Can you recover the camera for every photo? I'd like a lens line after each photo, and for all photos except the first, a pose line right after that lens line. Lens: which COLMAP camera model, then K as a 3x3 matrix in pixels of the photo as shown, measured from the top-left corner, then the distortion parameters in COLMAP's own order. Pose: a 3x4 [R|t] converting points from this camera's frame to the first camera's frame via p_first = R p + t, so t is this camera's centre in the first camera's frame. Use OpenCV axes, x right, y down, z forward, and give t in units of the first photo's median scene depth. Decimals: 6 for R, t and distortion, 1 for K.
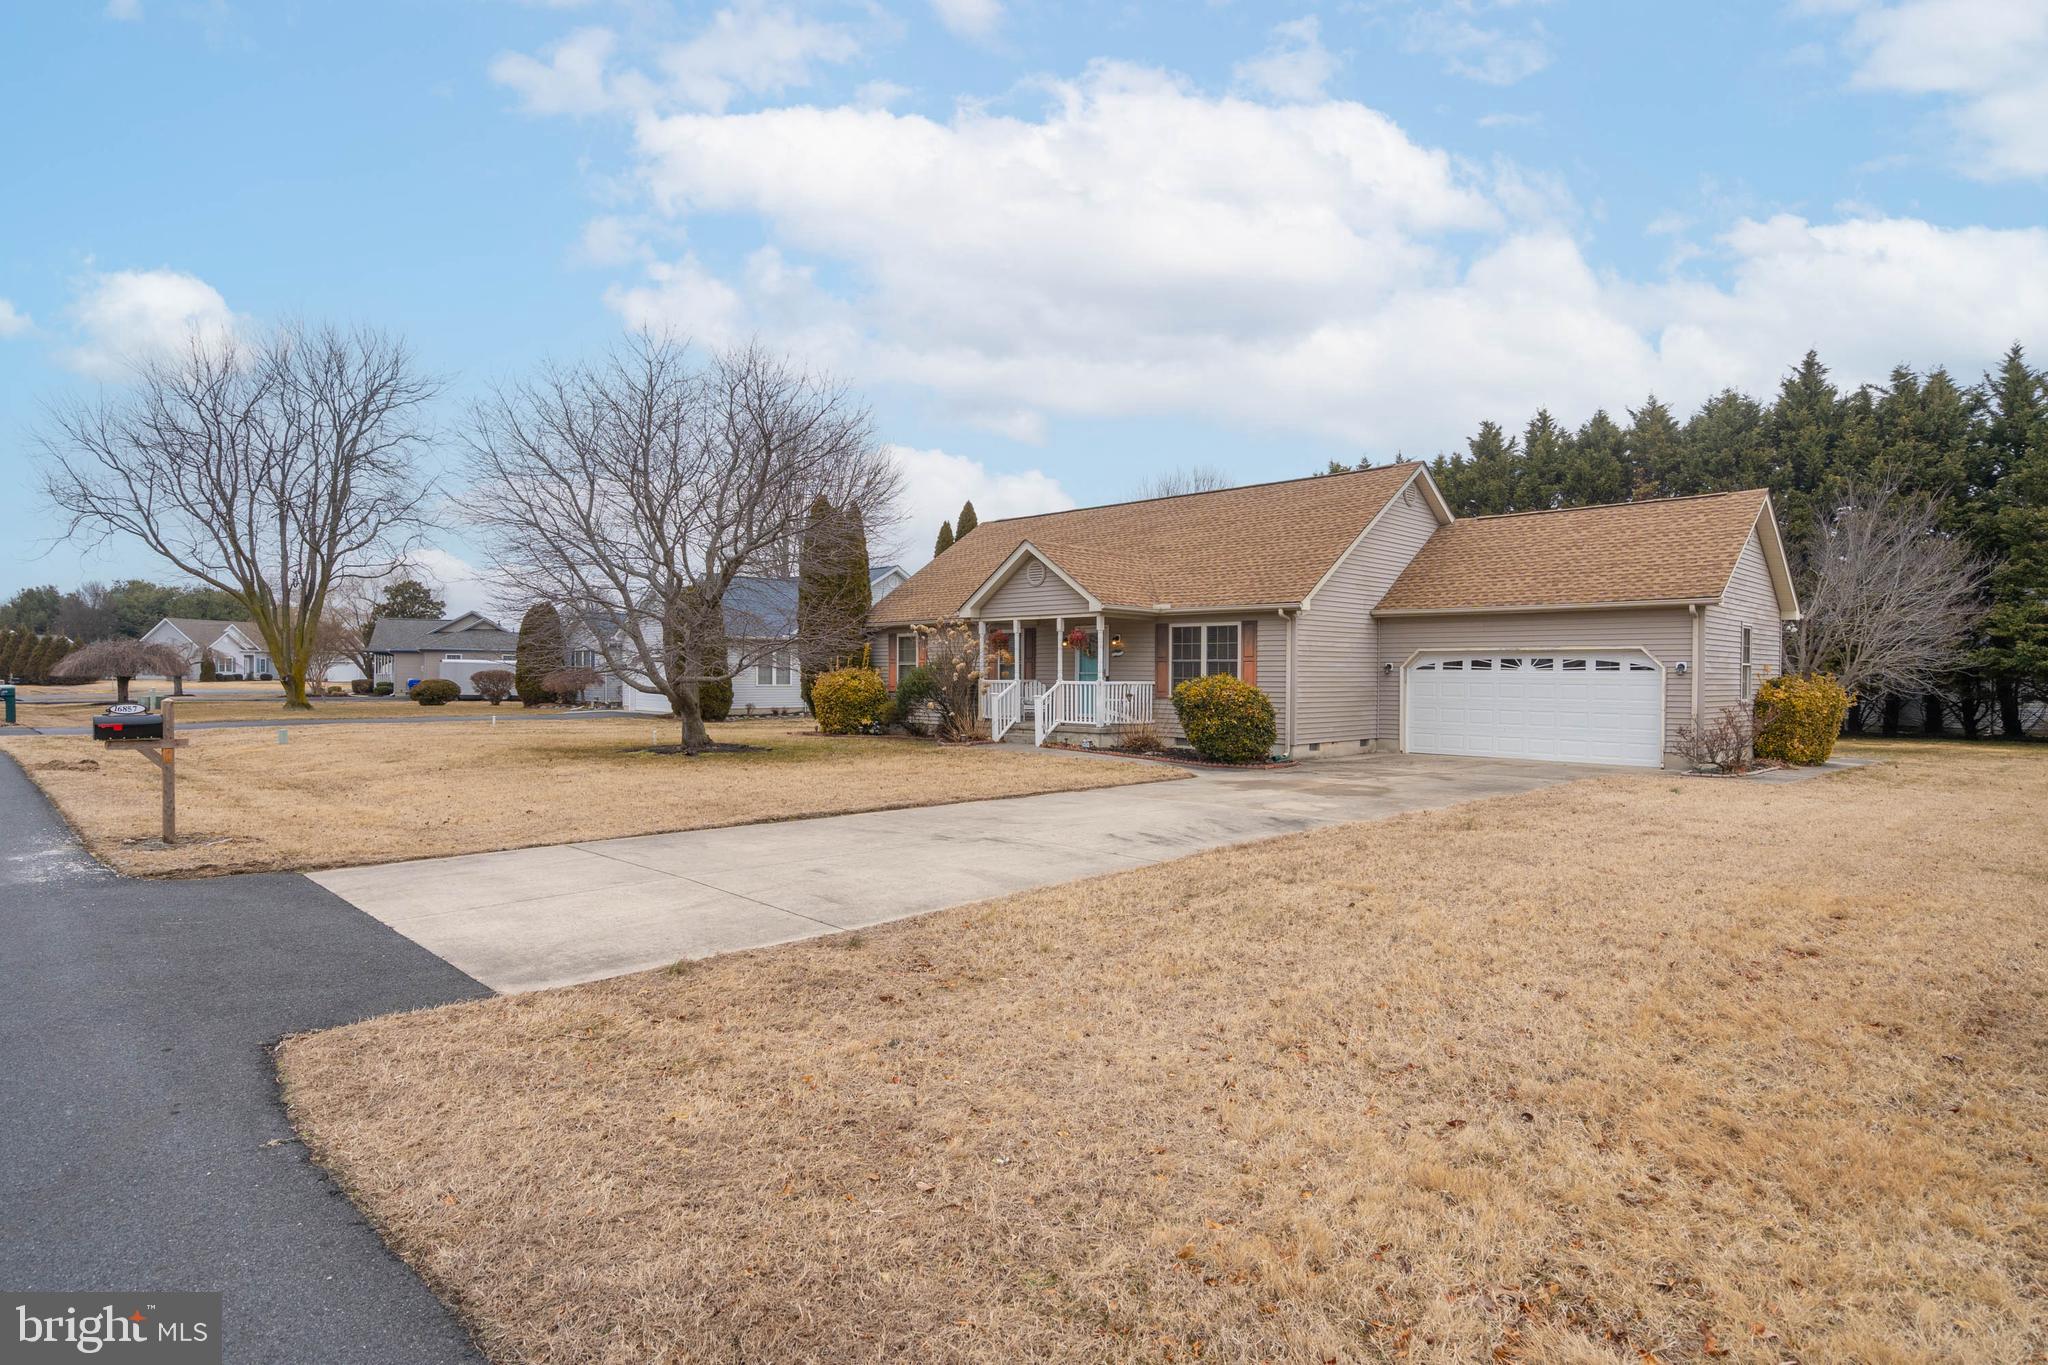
lens RADIAL K [[1118.8, 0, 1017.9], [0, 1118.8, 686.7], [0, 0, 1]] dist [0.005429, 0.000482]
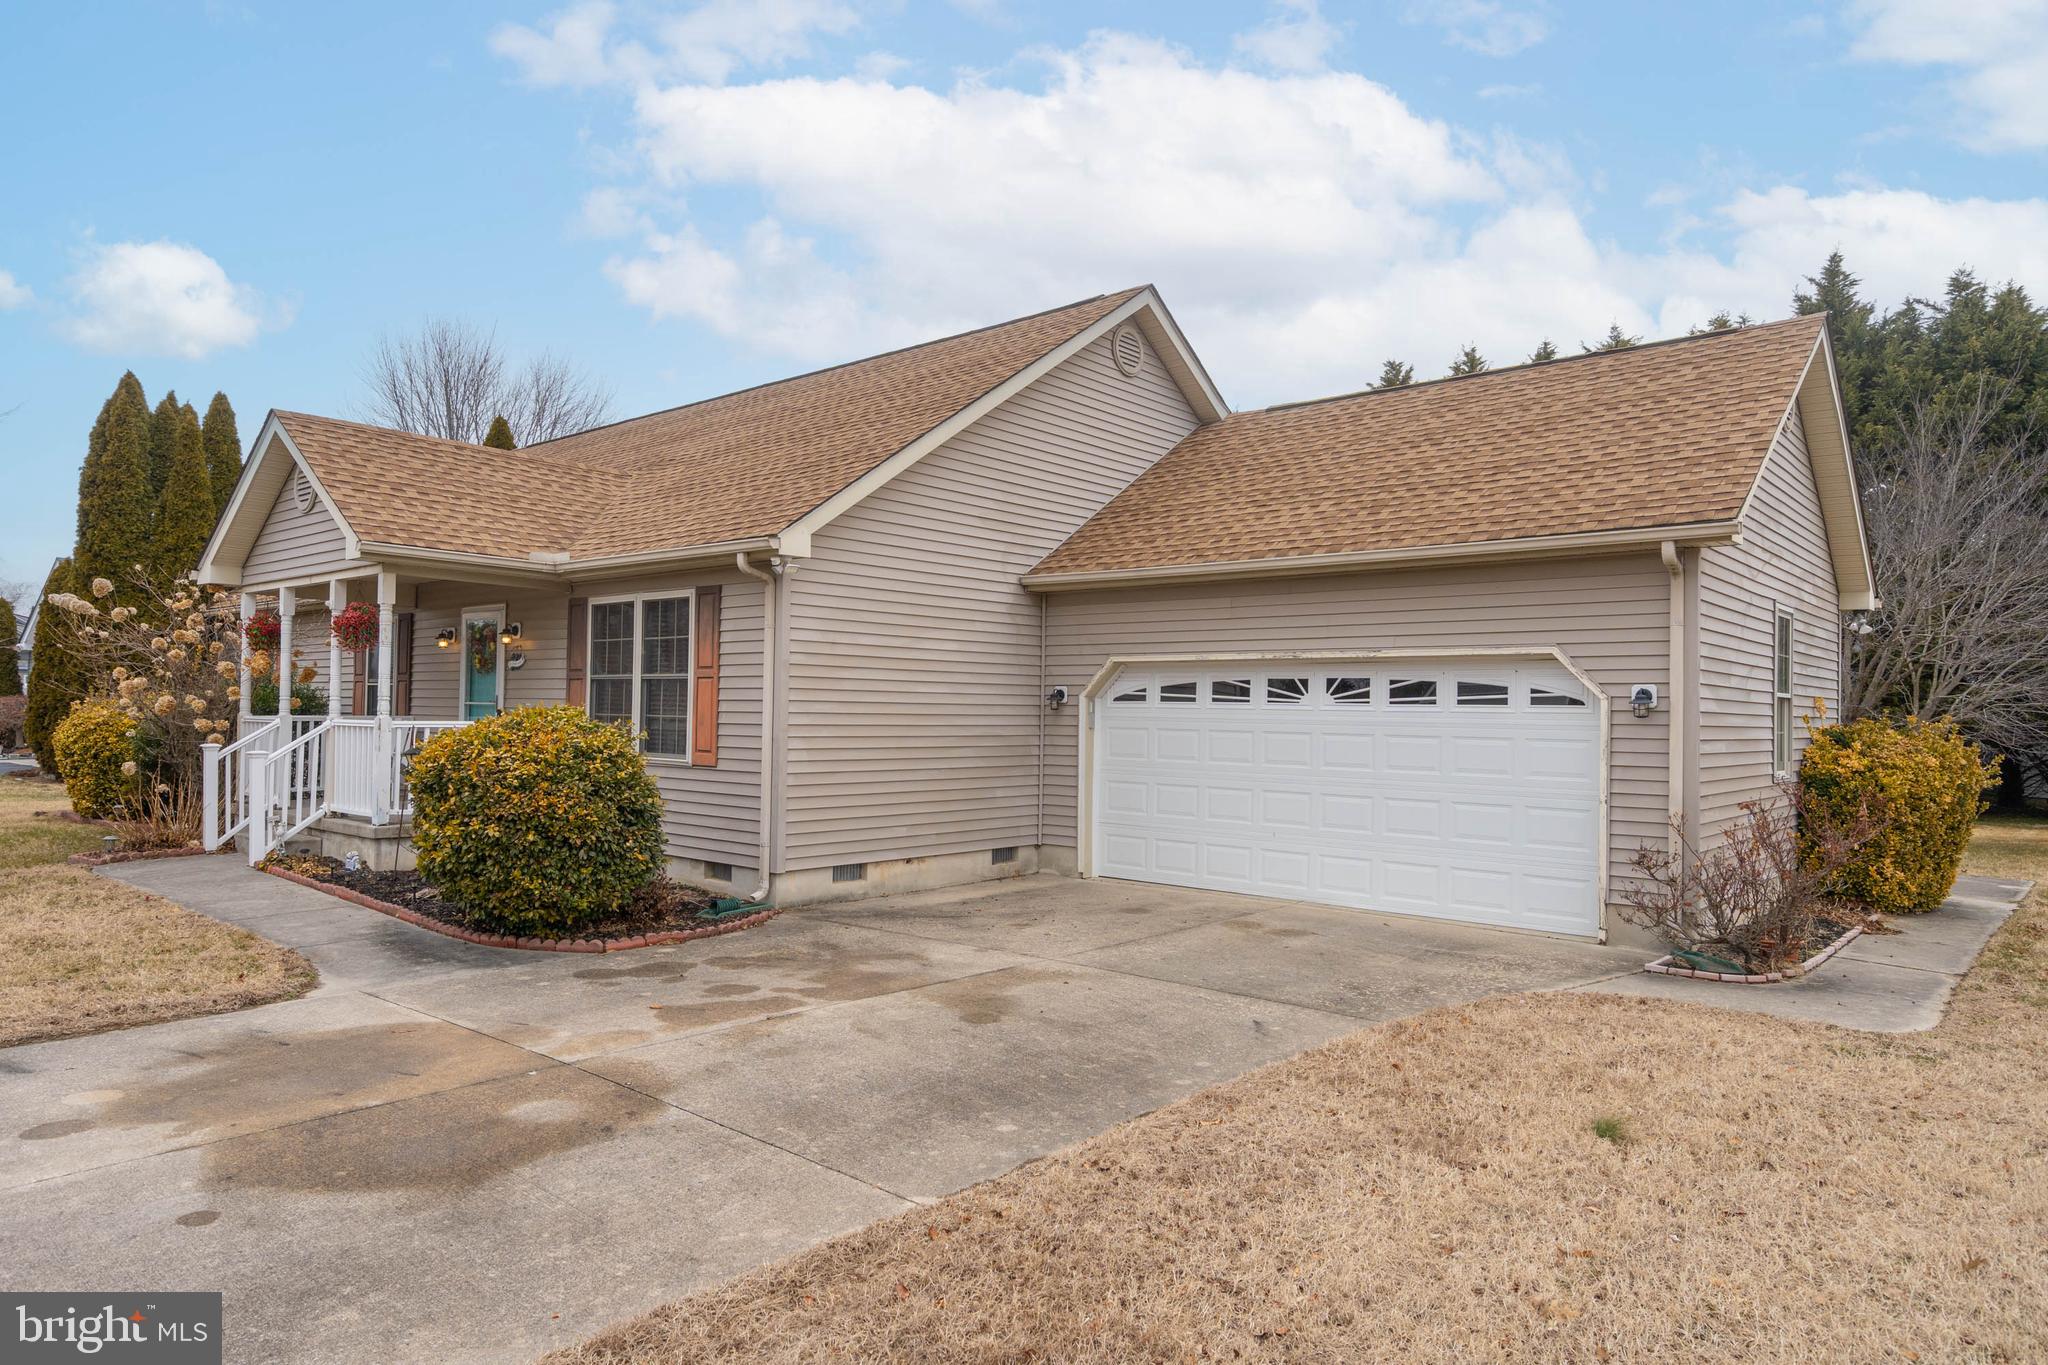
lens RADIAL K [[1269.4, 0, 1028.7], [0, 1269.4, 687.9], [0, 0, 1]] dist [0.007285, 0.002231]
pose [[0.997344, 0.010762, 0.072039, 0.294789], [-0.008504, 0.999465, -0.031577, -0.003796], [-0.072340, 0.030881, 0.996902, 0.487792]]
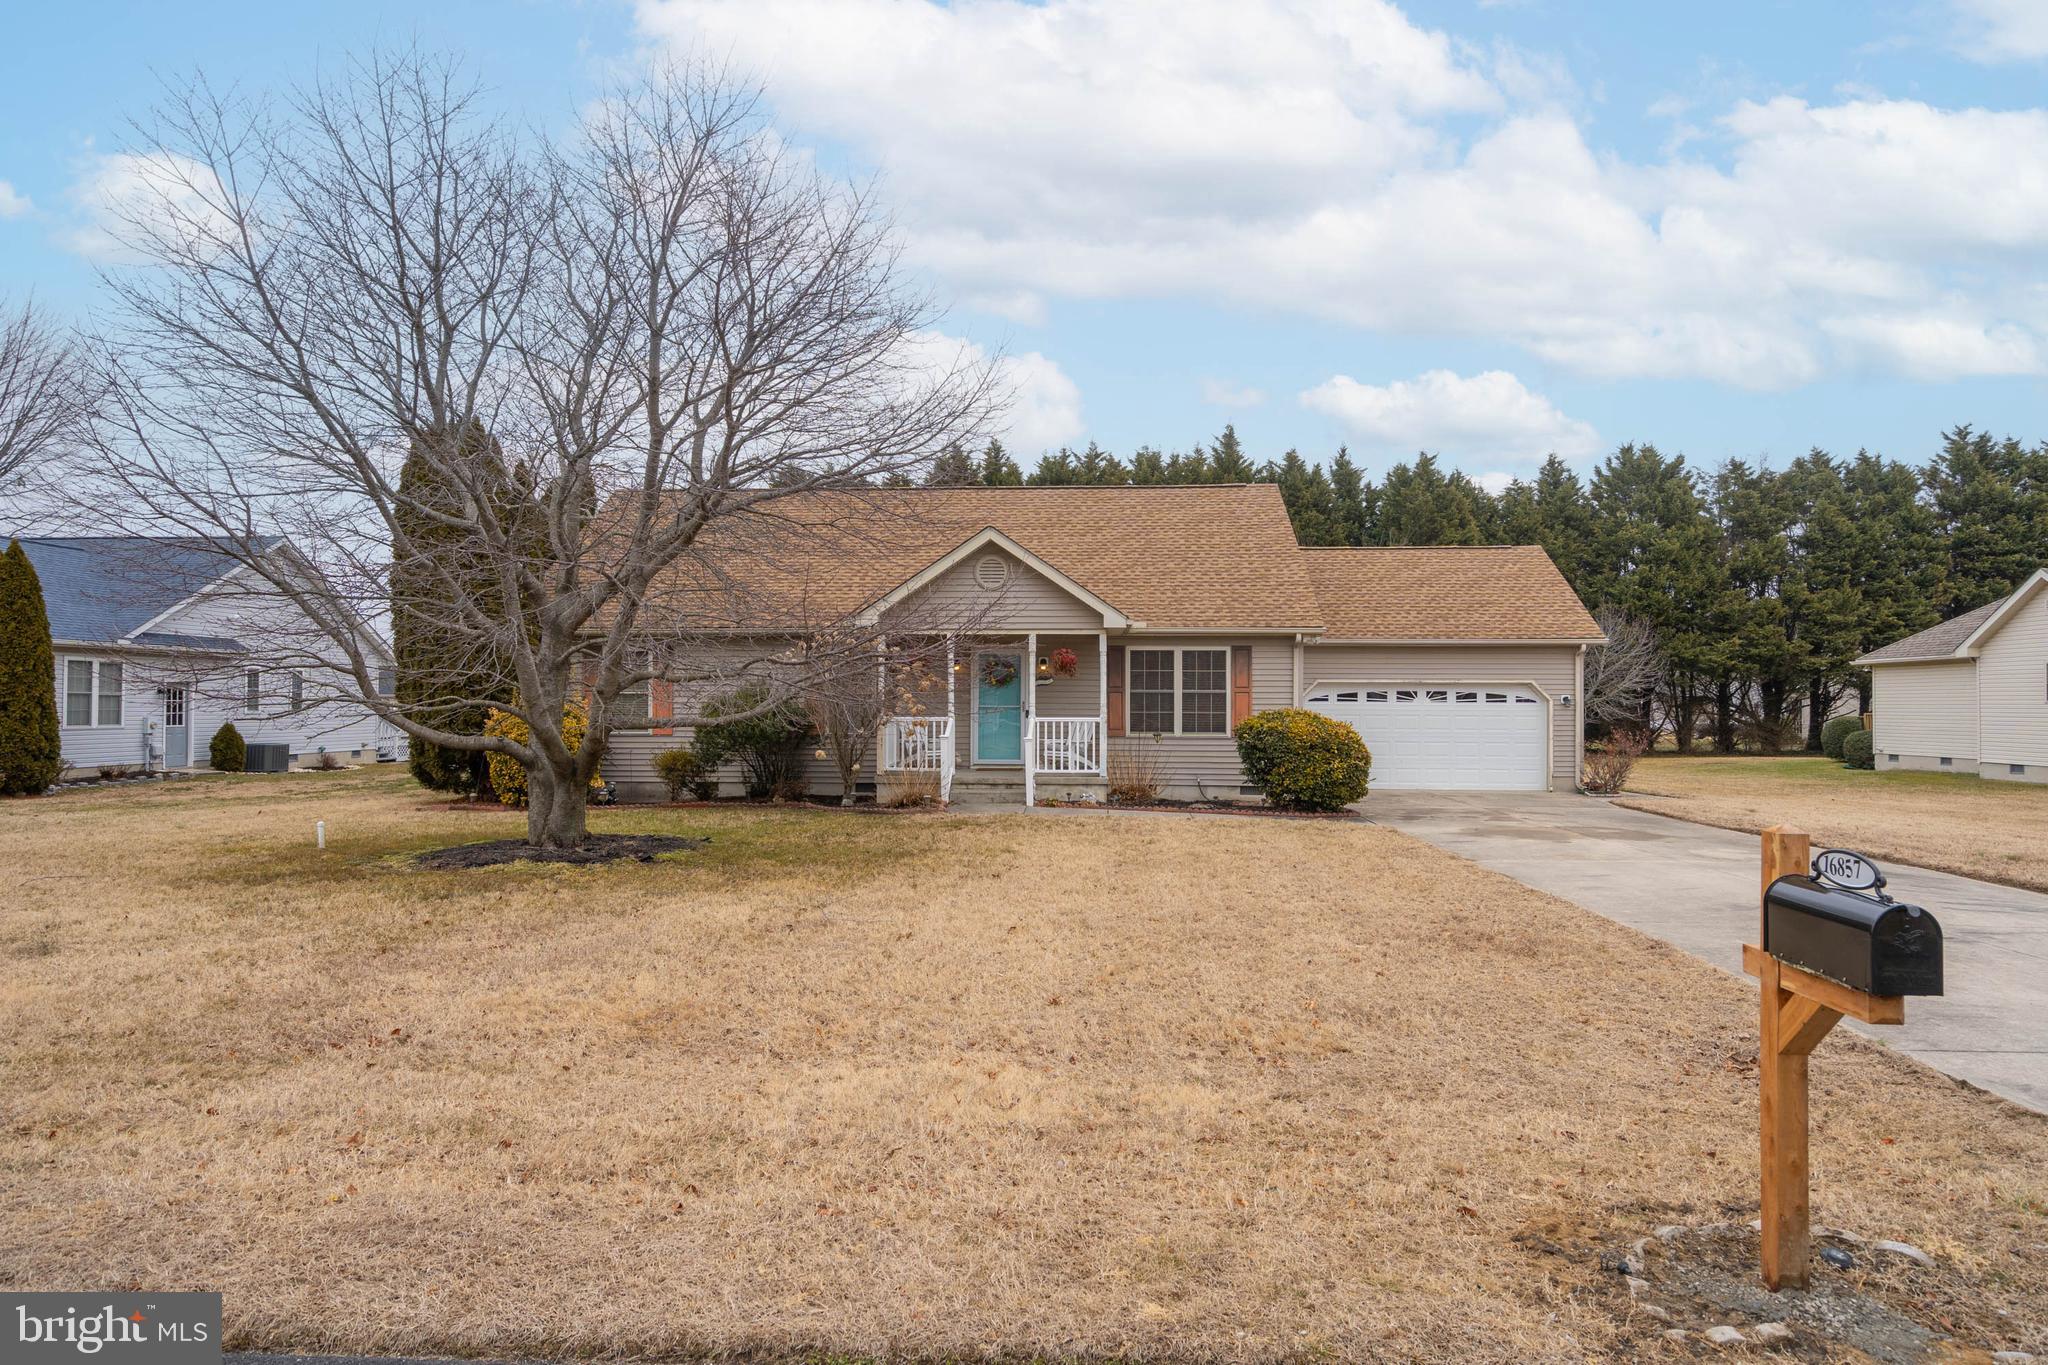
lens RADIAL K [[1222.3, 0, 1023.0], [0, 1222.3, 686.5], [0, 0, 1]] dist [-0.003238, -0.000186]
pose [[0.742341, 0.006369, 0.669992, -0.547313], [0.009594, 0.999751, -0.020134, -0.009911], [-0.669953, 0.021374, 0.742095, 0.408996]]
